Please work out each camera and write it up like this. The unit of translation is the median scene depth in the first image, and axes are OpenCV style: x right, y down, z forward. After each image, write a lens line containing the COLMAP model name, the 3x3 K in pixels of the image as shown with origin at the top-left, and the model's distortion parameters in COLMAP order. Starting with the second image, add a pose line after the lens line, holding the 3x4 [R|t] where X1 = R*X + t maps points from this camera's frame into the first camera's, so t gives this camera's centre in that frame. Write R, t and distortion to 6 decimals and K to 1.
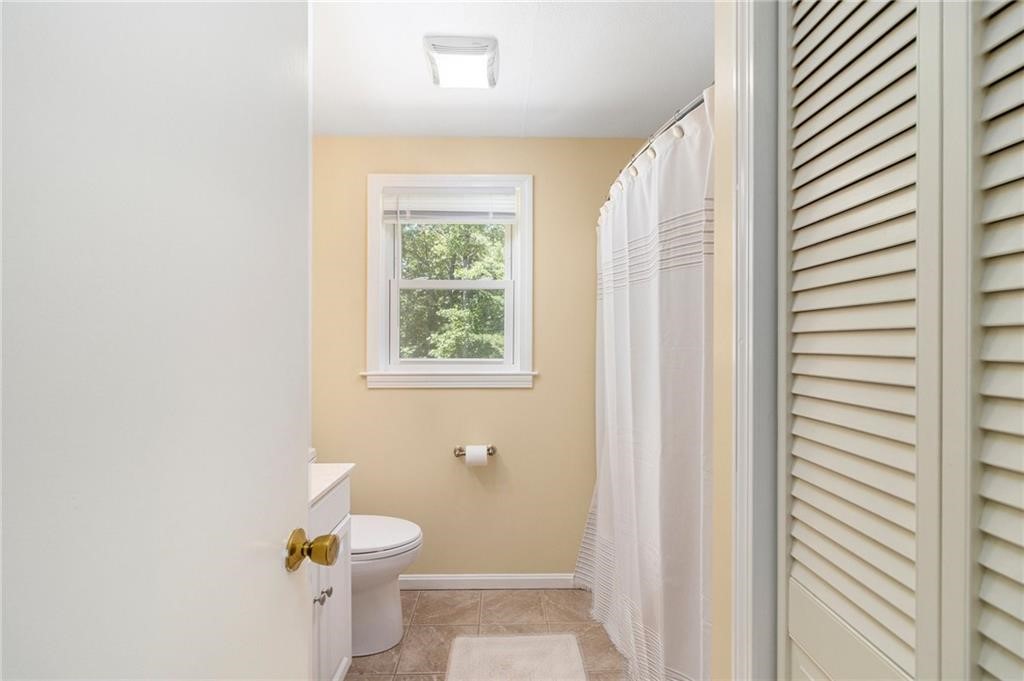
lens RADIAL K [[475.7, 0, 512.0], [0, 475.7, 340.5], [0, 0, 1]] dist [-0.000380, 0.000037]
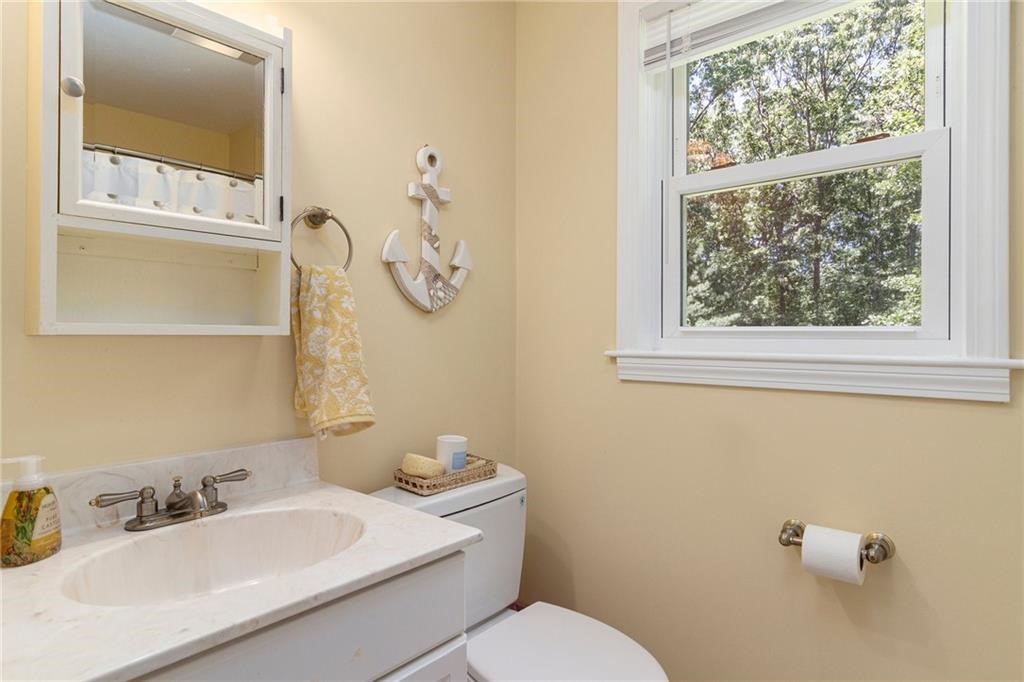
lens RADIAL K [[574.8, 0, 511.5], [0, 574.8, 327.9], [0, 0, 1]] dist [0.001079, 0.000283]
pose [[0.738825, -0.005129, -0.673877, 0.056752], [0.005744, 0.999983, -0.001314, 0.040095], [0.673872, -0.002900, 0.738842, 0.417470]]
